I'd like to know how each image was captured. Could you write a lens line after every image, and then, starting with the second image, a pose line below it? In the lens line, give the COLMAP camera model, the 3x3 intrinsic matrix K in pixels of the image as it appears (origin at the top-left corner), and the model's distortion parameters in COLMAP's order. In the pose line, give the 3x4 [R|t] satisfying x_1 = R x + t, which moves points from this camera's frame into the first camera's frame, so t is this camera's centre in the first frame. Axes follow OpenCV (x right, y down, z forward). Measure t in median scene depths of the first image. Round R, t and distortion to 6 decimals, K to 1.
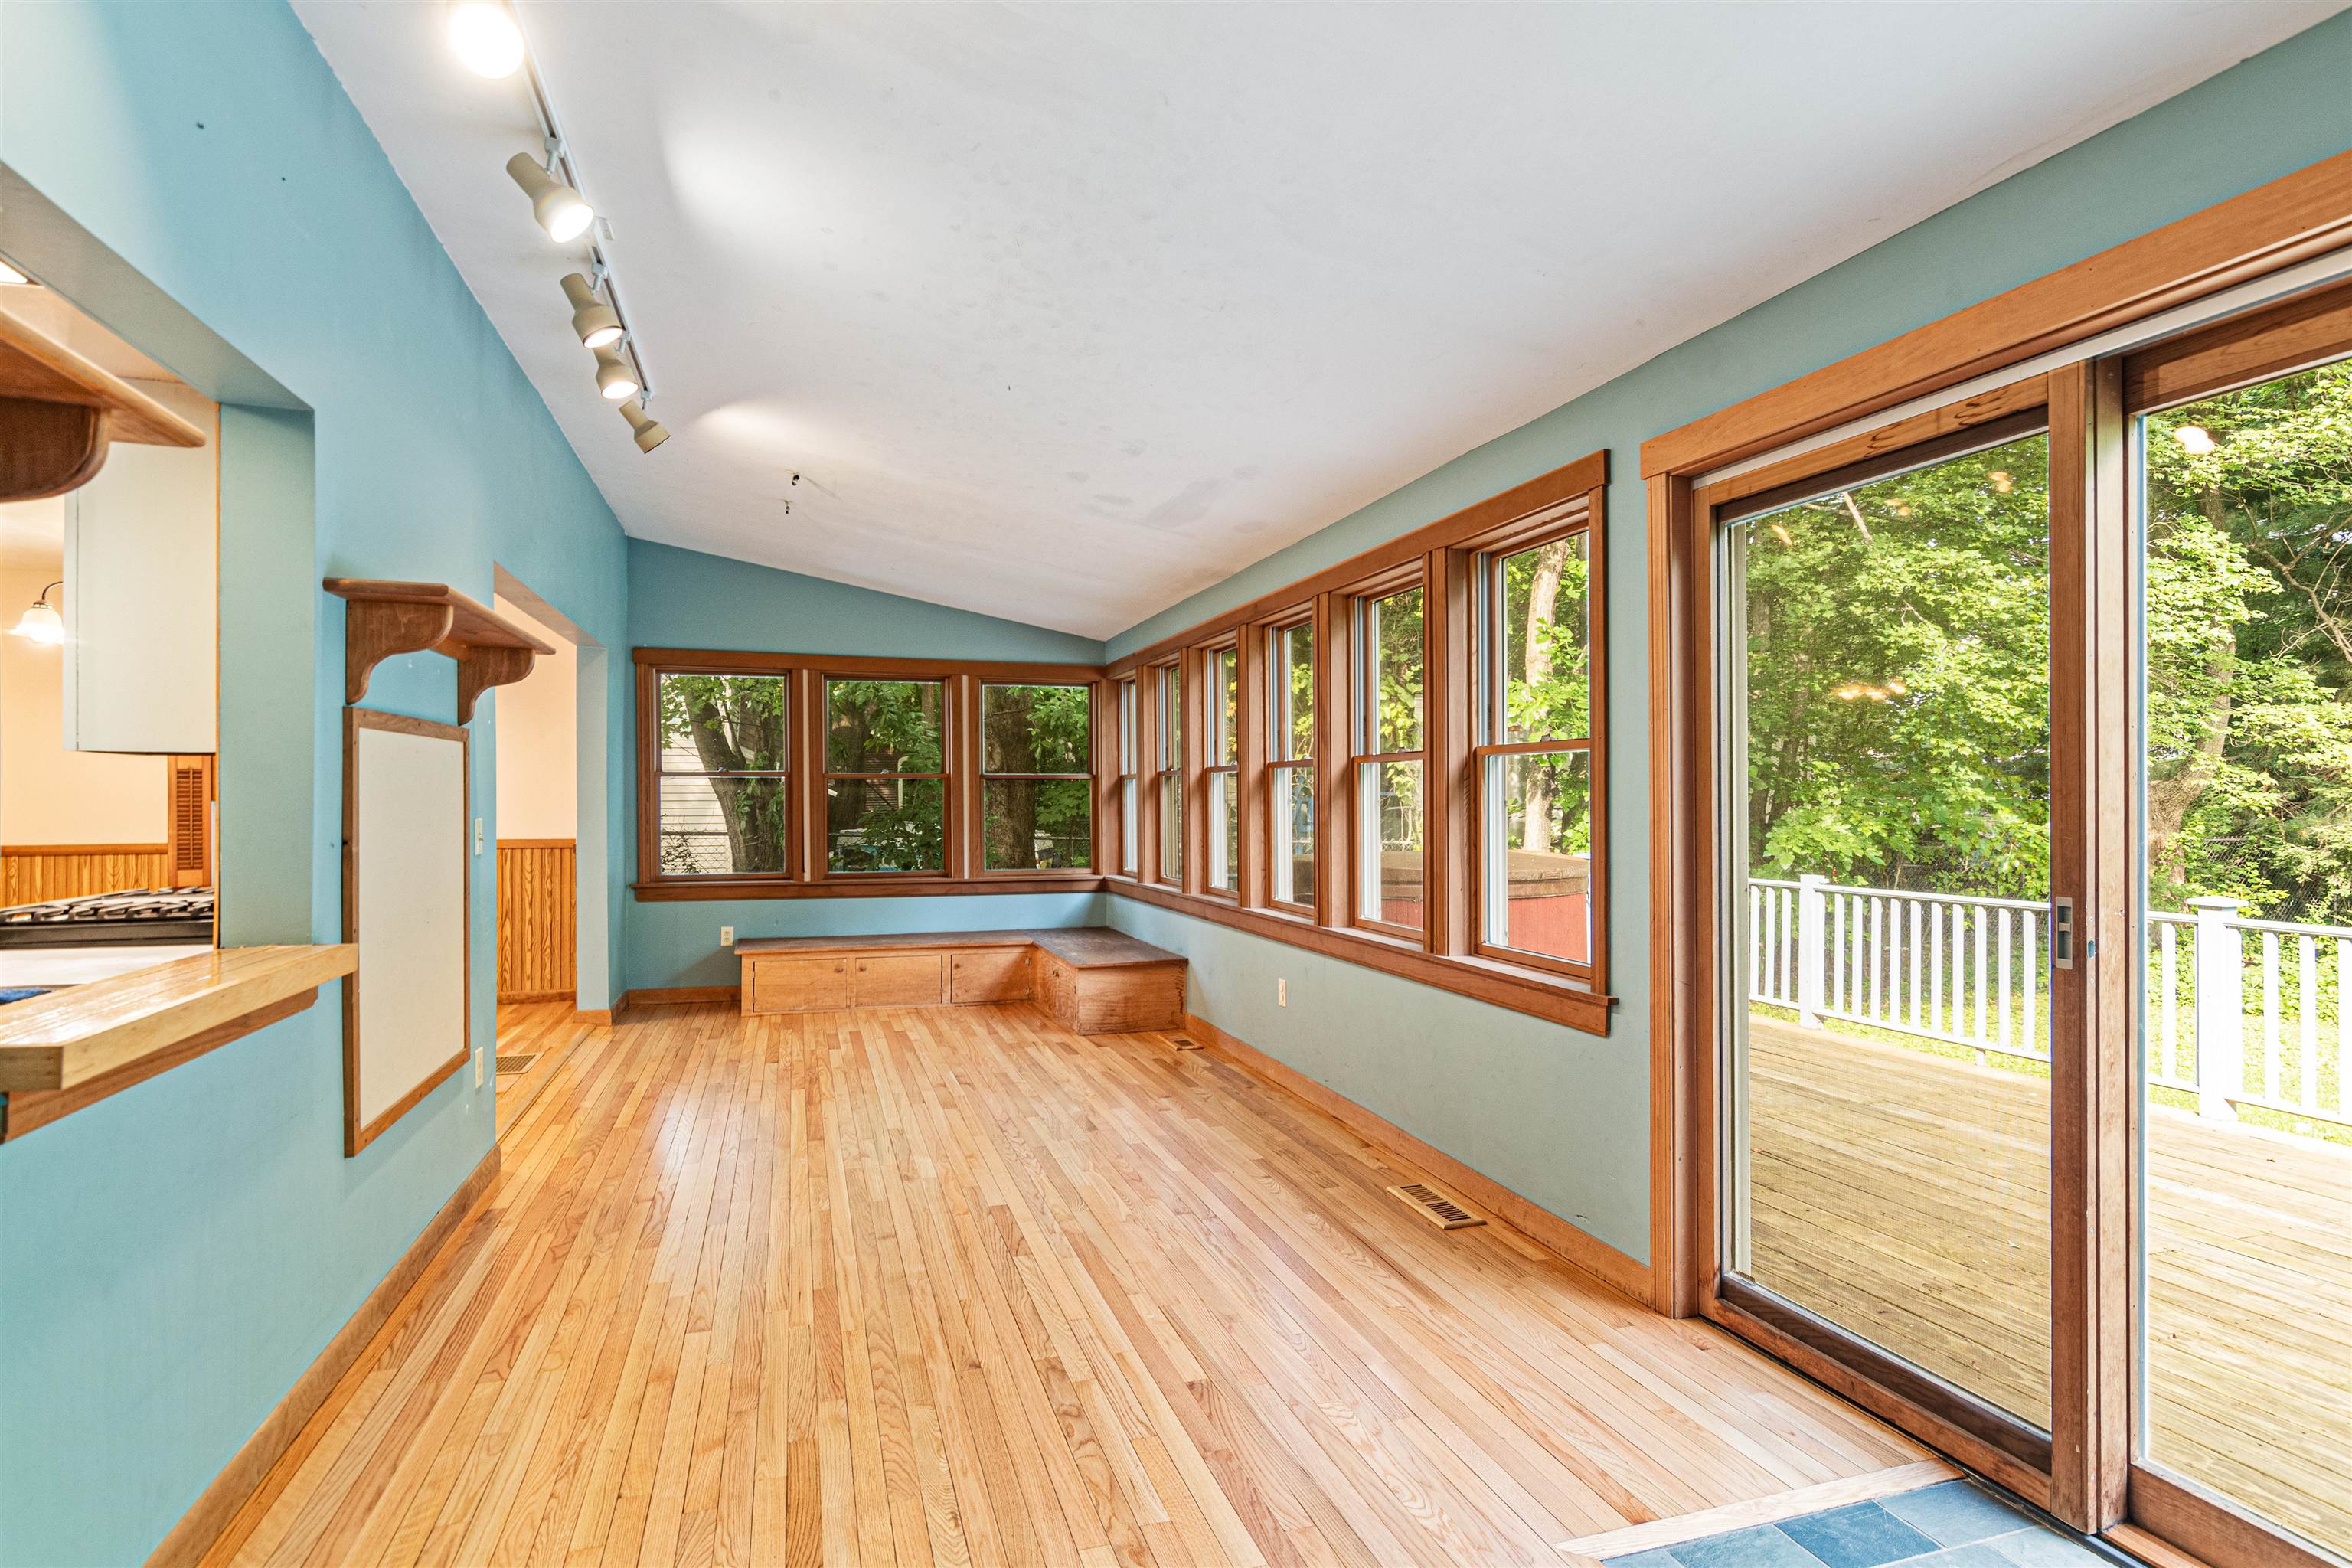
lens RADIAL K [[1168.2, 0, 1171.0], [0, 1168.2, 792.1], [0, 0, 1]] dist [0.000226, 0.000917]
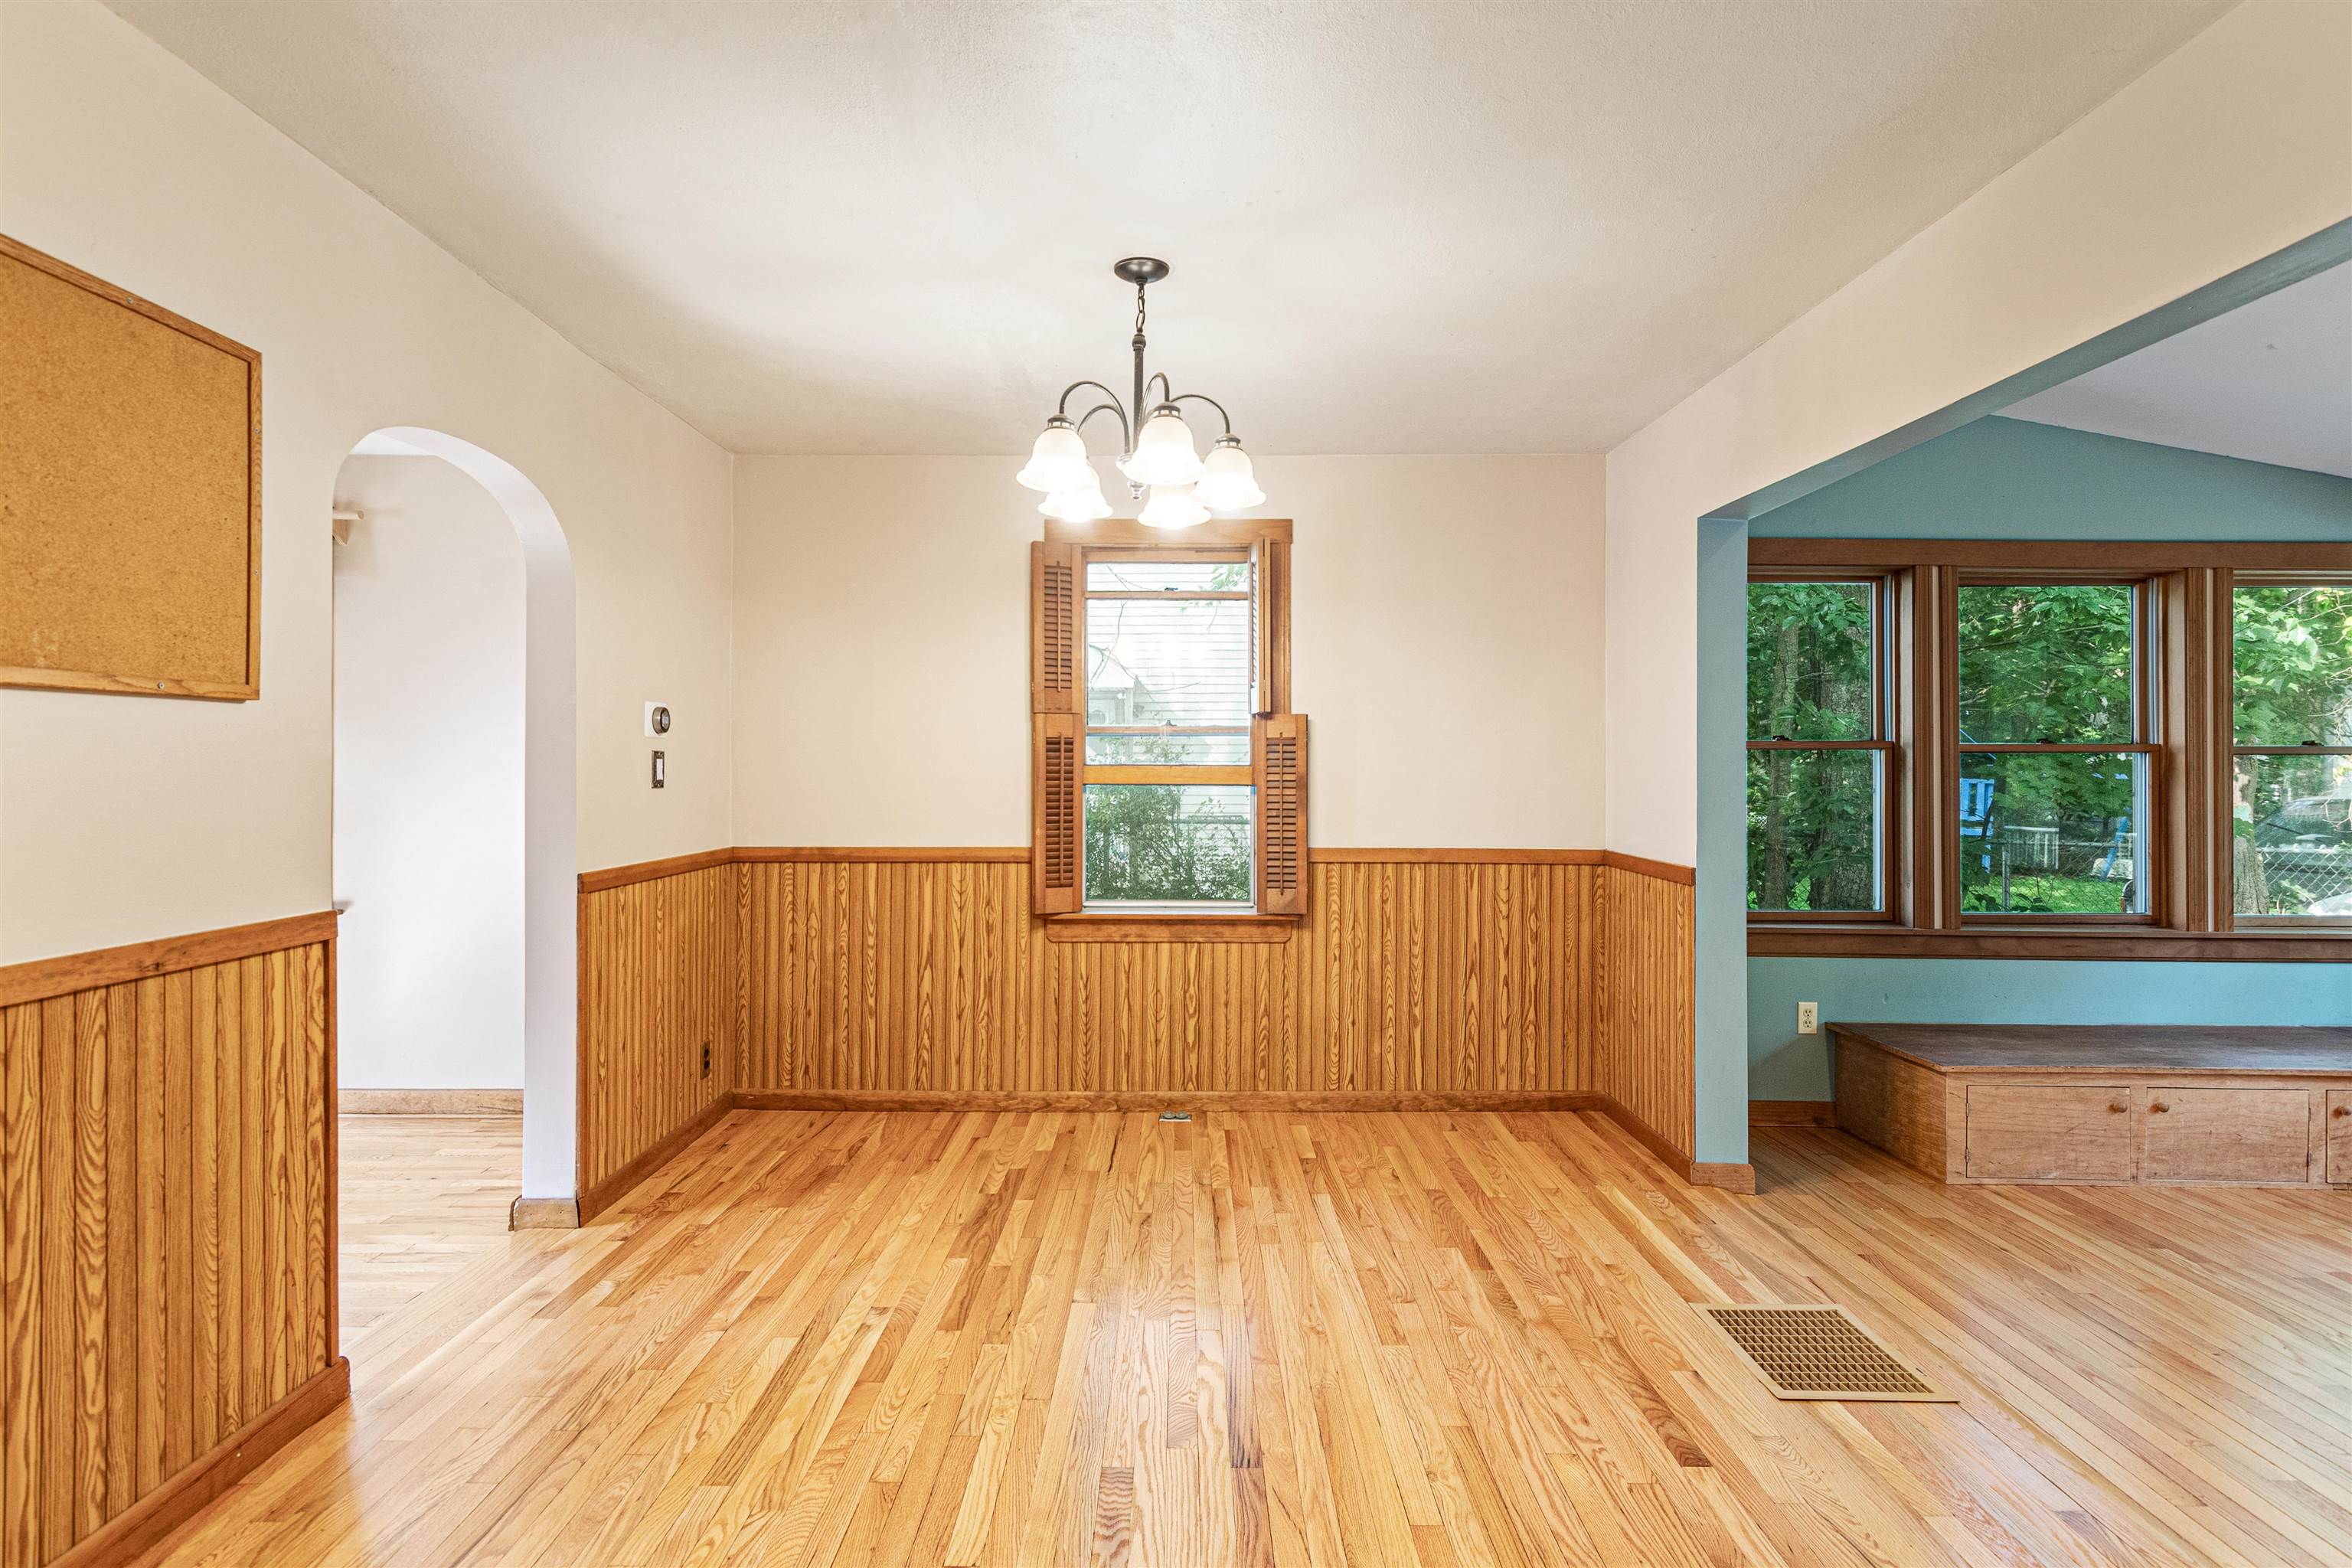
lens RADIAL K [[1132.1, 0, 1172.4], [0, 1132.1, 769.0], [0, 0, 1]] dist [0.001830, 0.000143]
pose [[0.951594, 0.003011, -0.307342, -0.533613], [-0.003718, 0.999992, -0.001717, -0.000853], [0.307334, 0.002777, 0.951598, 0.369323]]
